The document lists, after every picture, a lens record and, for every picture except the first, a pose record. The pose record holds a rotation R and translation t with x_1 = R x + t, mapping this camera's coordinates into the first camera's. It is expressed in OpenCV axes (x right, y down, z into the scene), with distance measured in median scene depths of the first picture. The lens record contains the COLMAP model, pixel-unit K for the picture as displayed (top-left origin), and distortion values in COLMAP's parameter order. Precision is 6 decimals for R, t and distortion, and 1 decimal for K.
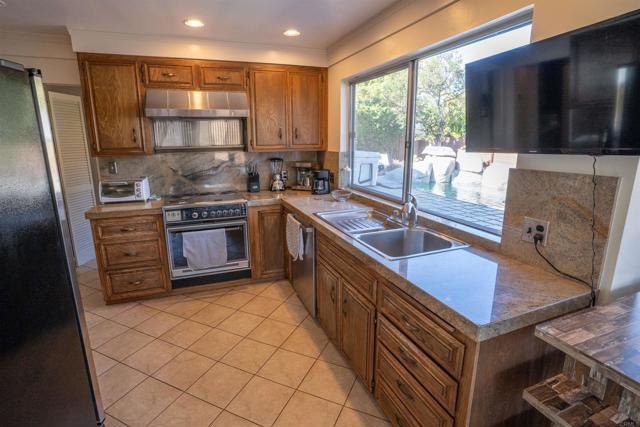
lens RADIAL K [[318.9, 0, 317.8], [0, 318.9, 211.6], [0, 0, 1]] dist [-0.078329, 0.045375]
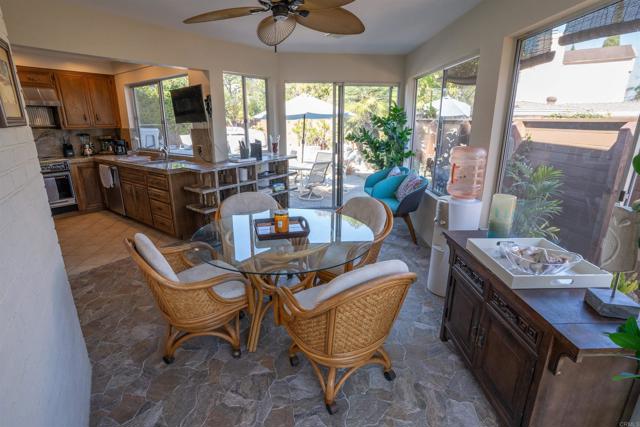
lens RADIAL K [[318.9, 0, 317.8], [0, 318.9, 211.6], [0, 0, 1]] dist [-0.078329, 0.045375]
pose [[0.853552, -0.140970, 0.501574, 0.032402], [0.115234, 0.989937, 0.082128, 0.224149], [-0.508105, -0.012302, 0.861207, -0.908643]]
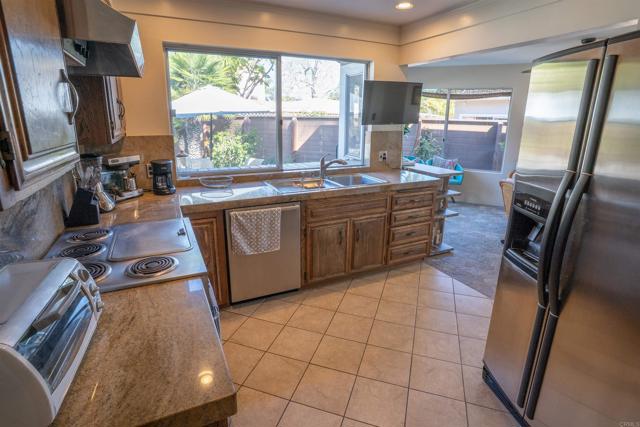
lens RADIAL K [[318.9, 0, 317.8], [0, 318.9, 211.6], [0, 0, 1]] dist [-0.078329, 0.045375]
pose [[-0.082778, -0.279629, 0.956533, -0.759100], [0.217225, 0.931685, 0.291164, -0.158391], [-0.972605, 0.231885, -0.016381, 0.707850]]
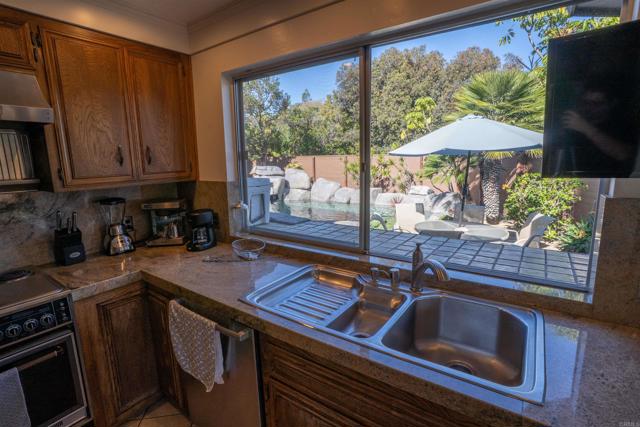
lens RADIAL K [[315.6, 0, 320.0], [0, 315.6, 213.5], [0, 0, 1]] dist [-0.074707, 0.032251]
pose [[0.832973, -0.111873, 0.541887, -0.129990], [0.141531, 0.989846, -0.013202, -0.085494], [-0.534907, 0.087691, 0.840348, 0.352948]]
